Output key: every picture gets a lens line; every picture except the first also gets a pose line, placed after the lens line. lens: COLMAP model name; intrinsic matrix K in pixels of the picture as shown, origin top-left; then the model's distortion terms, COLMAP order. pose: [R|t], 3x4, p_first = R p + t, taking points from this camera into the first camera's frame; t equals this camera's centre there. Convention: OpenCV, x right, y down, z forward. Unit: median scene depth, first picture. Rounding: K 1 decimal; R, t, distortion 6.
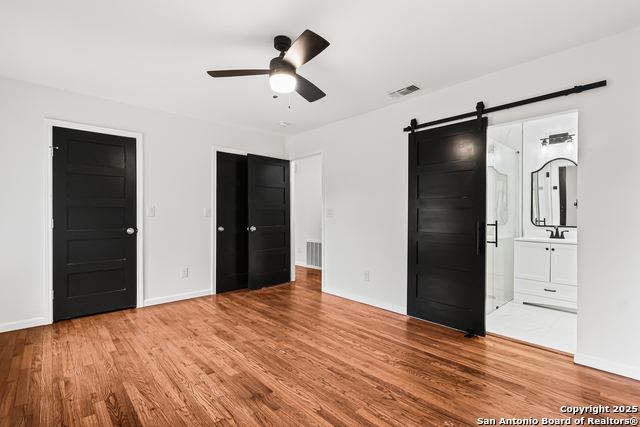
lens RADIAL K [[297.6, 0, 319.3], [0, 297.6, 213.1], [0, 0, 1]] dist [-0.003196, 0.000668]
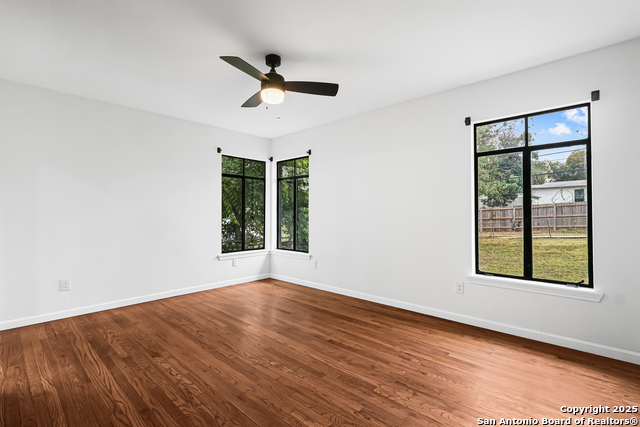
lens RADIAL K [[297.6, 0, 321.3], [0, 297.6, 212.8], [0, 0, 1]] dist [-0.003196, 0.000668]
pose [[-0.995887, -0.004324, -0.090500, -0.198496], [-0.003610, 0.999961, -0.008048, 0.011985], [0.090532, -0.007688, -0.995864, 2.066844]]
